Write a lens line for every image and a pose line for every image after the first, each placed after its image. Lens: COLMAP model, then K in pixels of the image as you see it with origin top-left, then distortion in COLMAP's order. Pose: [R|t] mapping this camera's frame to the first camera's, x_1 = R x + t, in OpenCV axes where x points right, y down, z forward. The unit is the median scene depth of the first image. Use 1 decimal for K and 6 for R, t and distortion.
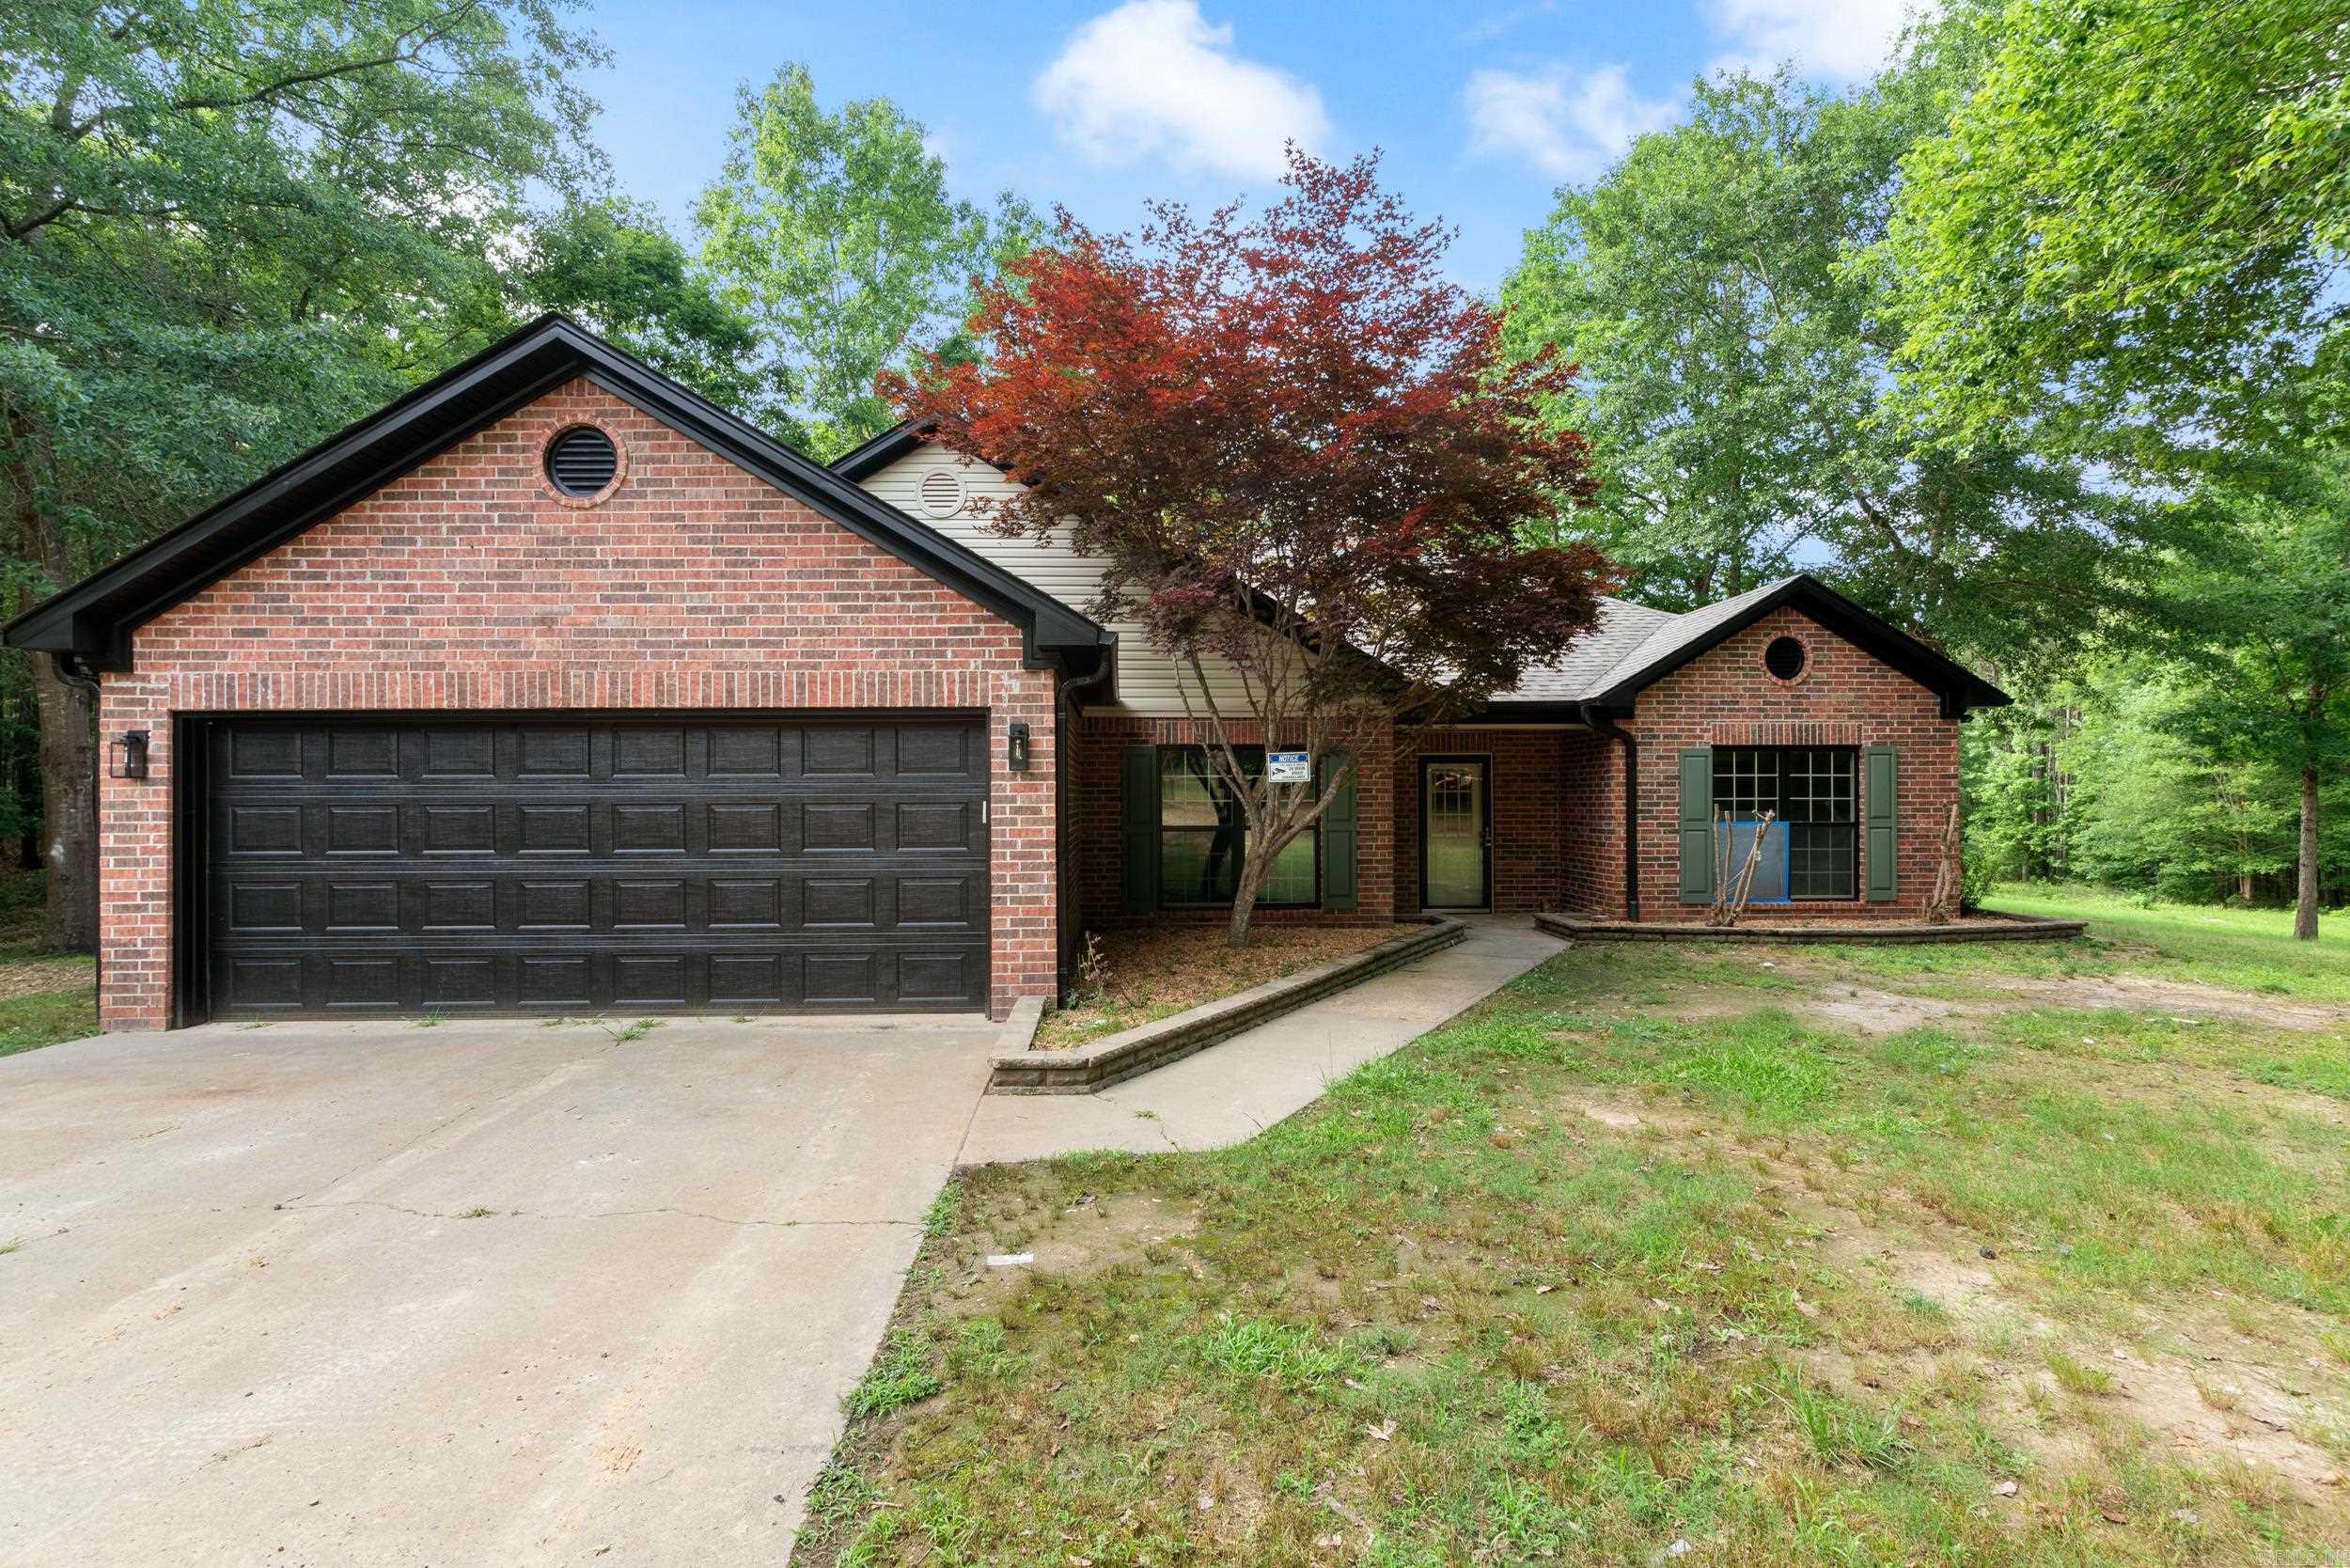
lens RADIAL K [[1083.3, 0, 1187.8], [0, 1083.3, 788.8], [0, 0, 1]] dist [-0.009752, 0.002155]
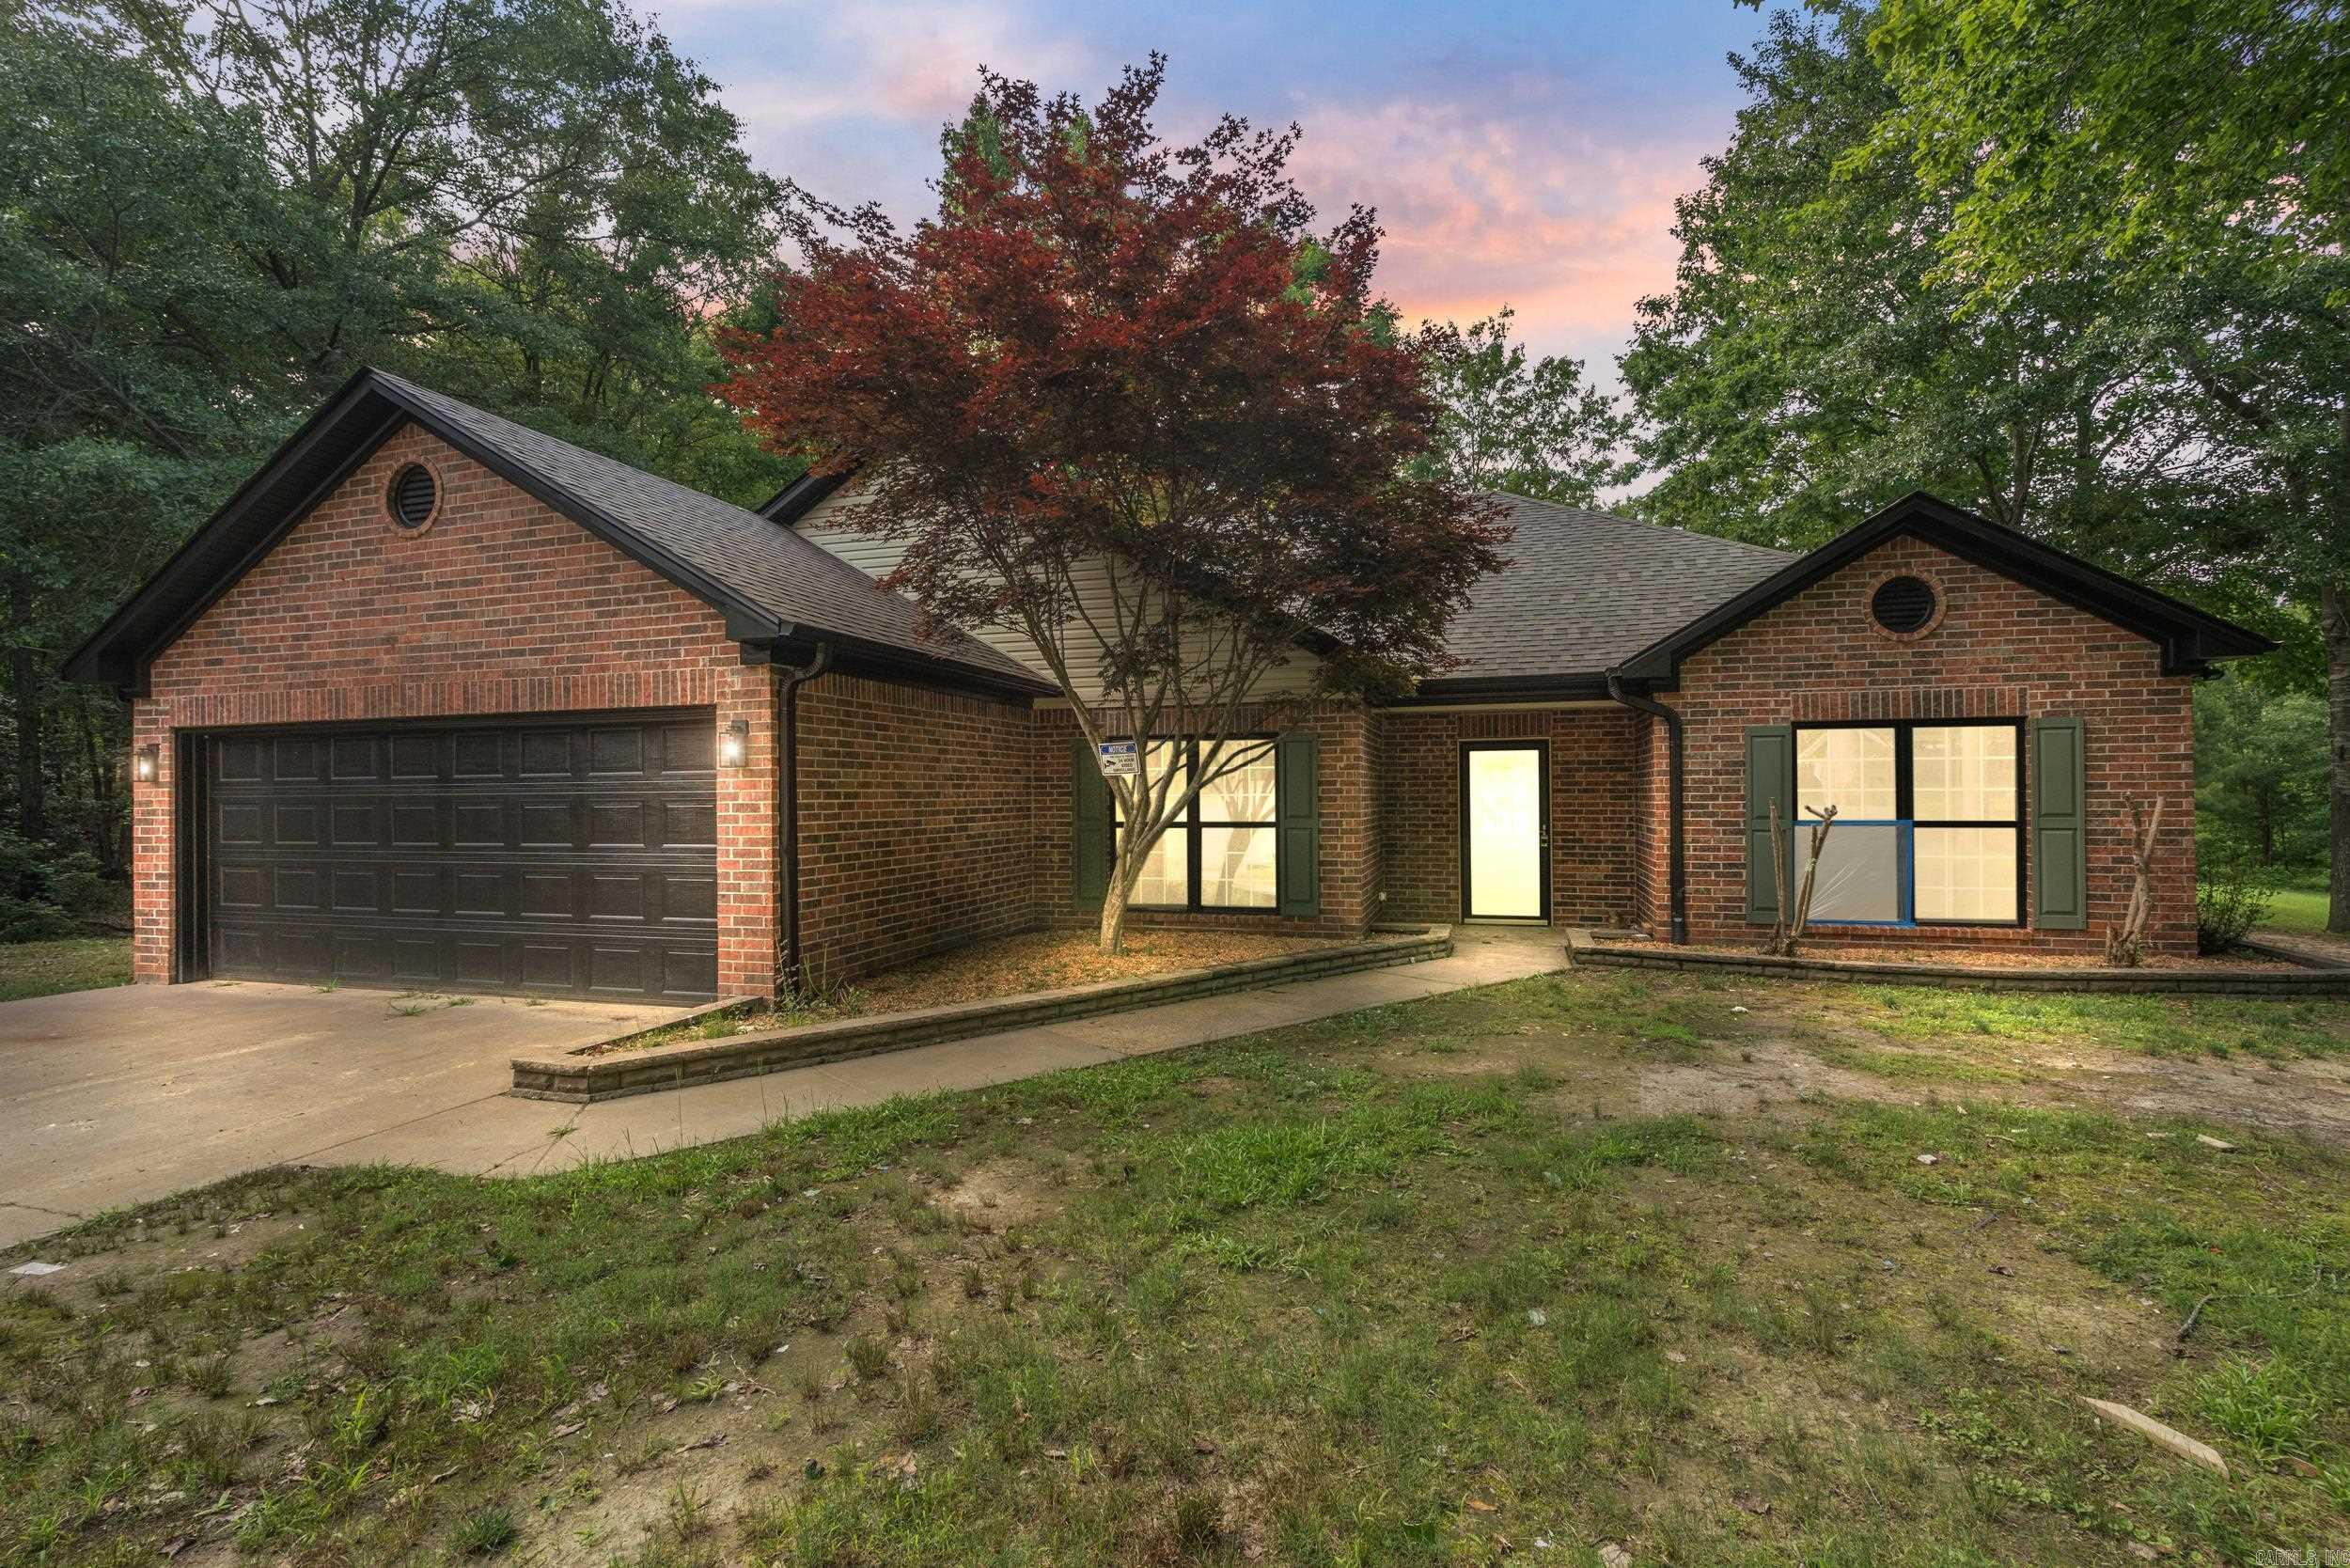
lens RADIAL K [[1083.3, 0, 1168.9], [0, 1083.3, 782.1], [0, 0, 1]] dist [-0.009752, 0.002155]
pose [[0.943997, -0.007569, -0.329867, 0.543077], [0.007836, 0.999969, -0.000519, 0.000120], [0.329861, -0.002095, 0.944027, 0.199251]]
